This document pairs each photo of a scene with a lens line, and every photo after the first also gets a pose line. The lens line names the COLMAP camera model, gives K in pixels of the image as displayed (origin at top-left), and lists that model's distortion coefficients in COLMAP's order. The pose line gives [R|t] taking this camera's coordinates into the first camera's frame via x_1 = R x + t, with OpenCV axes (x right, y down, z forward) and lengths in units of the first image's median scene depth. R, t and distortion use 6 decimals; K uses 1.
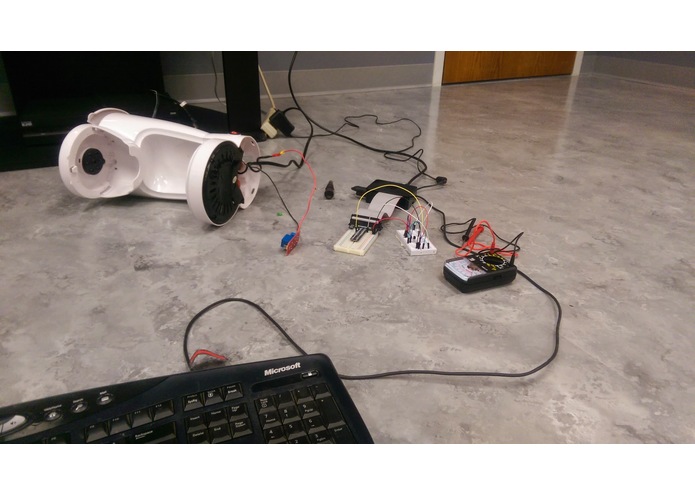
lens RADIAL K [[512.9, 0, 347.5], [0, 512.9, 247.0], [0, 0, 1]] dist [-0.002208, -0.001906]
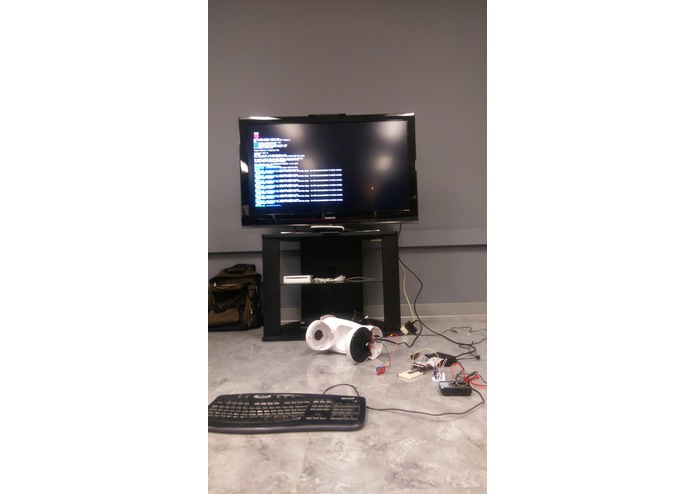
lens RADIAL K [[512.9, 0, 347.5], [0, 512.9, 247.0], [0, 0, 1]] dist [-0.002208, -0.001906]
pose [[0.854047, -0.059088, -0.516829, 0.922038], [-0.180400, 0.898229, -0.400800, 0.414709], [0.487913, 0.435538, 0.756470, -0.987715]]
